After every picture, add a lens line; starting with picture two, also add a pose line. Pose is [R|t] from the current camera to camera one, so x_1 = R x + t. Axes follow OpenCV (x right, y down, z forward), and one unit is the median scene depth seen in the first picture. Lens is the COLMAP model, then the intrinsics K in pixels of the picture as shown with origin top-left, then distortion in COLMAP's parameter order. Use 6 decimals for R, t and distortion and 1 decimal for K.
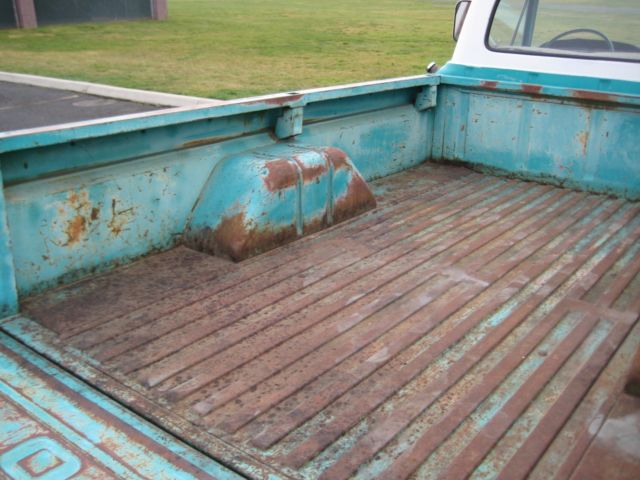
lens RADIAL K [[667.9, 0, 335.5], [0, 667.9, 224.2], [0, 0, 1]] dist [-0.084389, 0.000000]
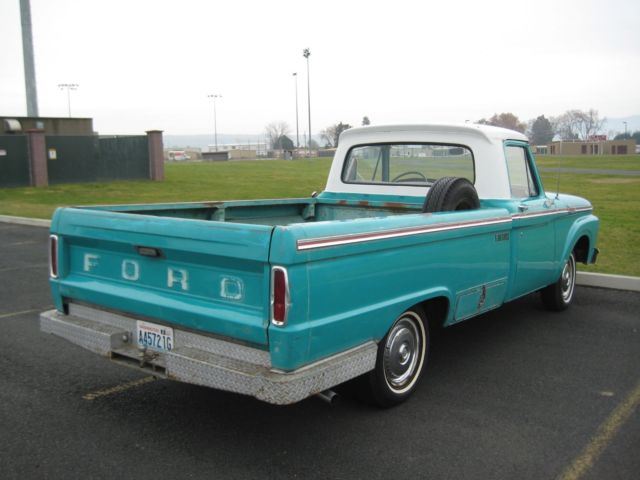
lens RADIAL K [[667.9, 0, 319.0], [0, 667.9, 239.6], [0, 0, 1]] dist [-0.084389, 0.000000]
pose [[0.999908, -0.004190, -0.012883, 0.193838], [0.001342, 0.976929, -0.213558, 0.251857], [0.013481, 0.213522, 0.976845, -0.664384]]
